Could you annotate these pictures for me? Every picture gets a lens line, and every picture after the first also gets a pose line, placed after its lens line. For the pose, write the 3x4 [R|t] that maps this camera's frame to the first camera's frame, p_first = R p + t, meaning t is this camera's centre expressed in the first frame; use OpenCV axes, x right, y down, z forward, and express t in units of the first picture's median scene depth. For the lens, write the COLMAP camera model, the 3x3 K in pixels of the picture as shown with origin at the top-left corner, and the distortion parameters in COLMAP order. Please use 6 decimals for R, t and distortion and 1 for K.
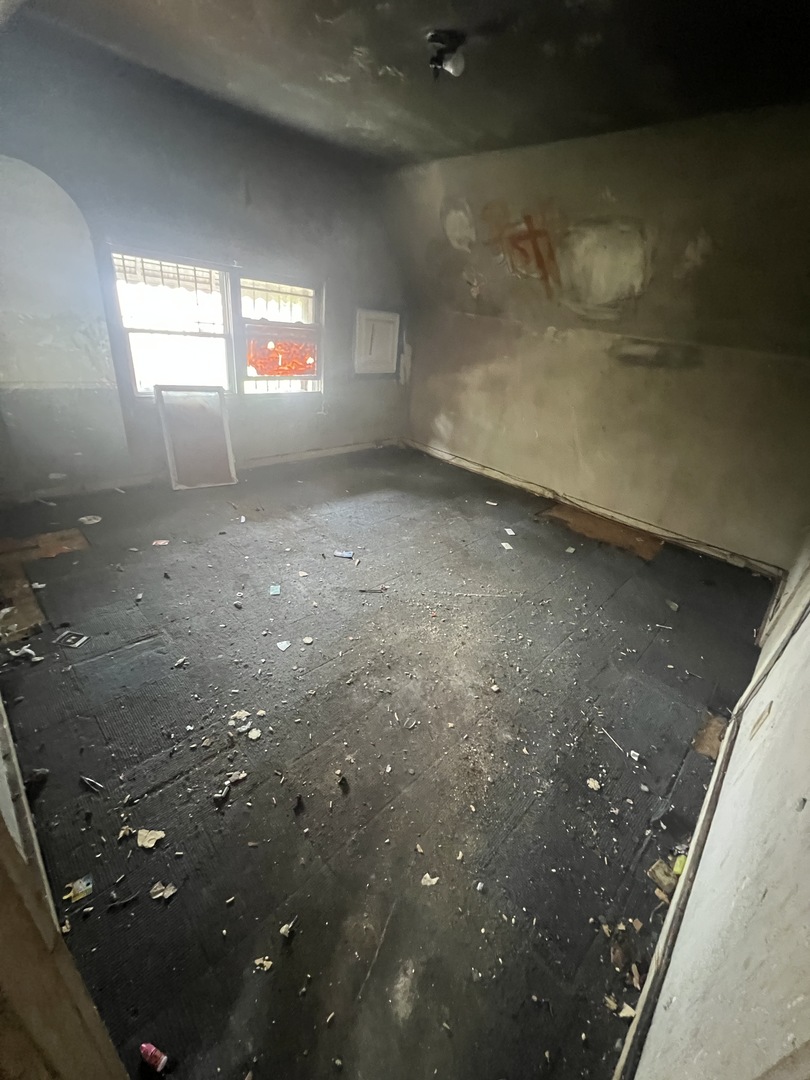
lens RADIAL K [[434.5, 0, 406.4], [0, 434.5, 538.7], [0, 0, 1]] dist [-0.000787, -0.000160]
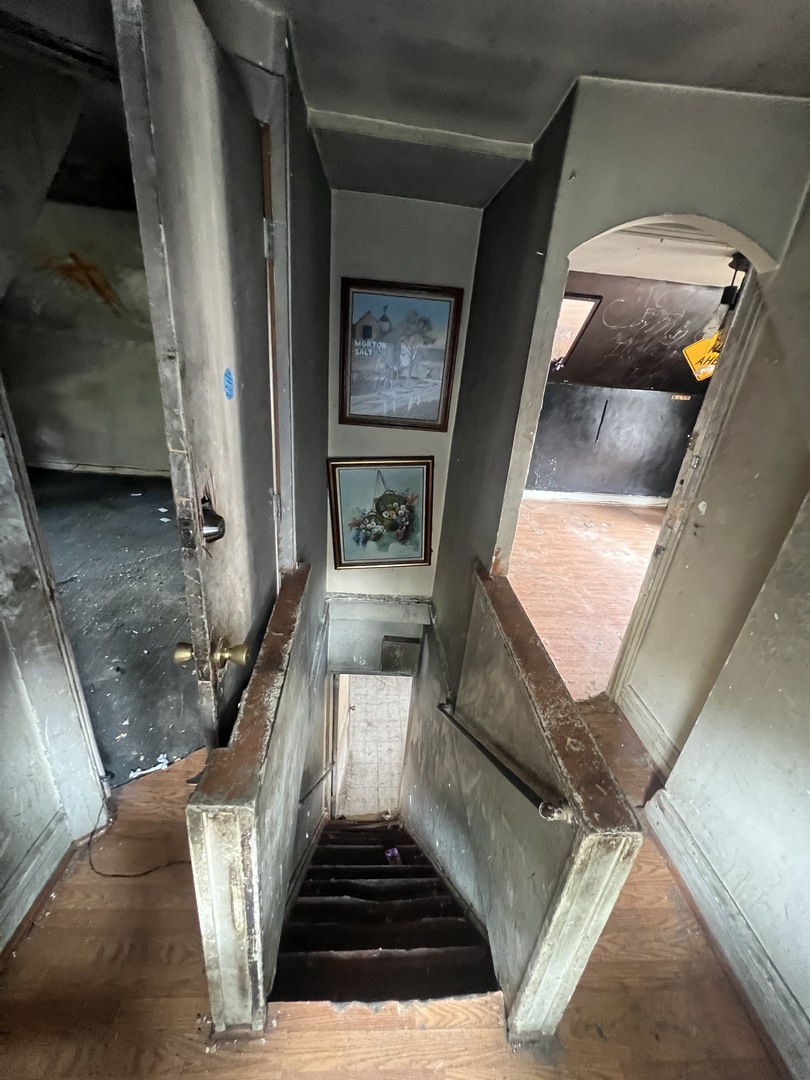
lens RADIAL K [[434.1, 0, 404.9], [0, 434.1, 538.1], [0, 0, 1]] dist [0.001810, 0.000103]
pose [[0.679487, -0.339748, 0.650283, -0.126451], [0.318813, 0.934997, 0.155369, 0.087688], [-0.660799, 0.101748, 0.743634, -0.368704]]
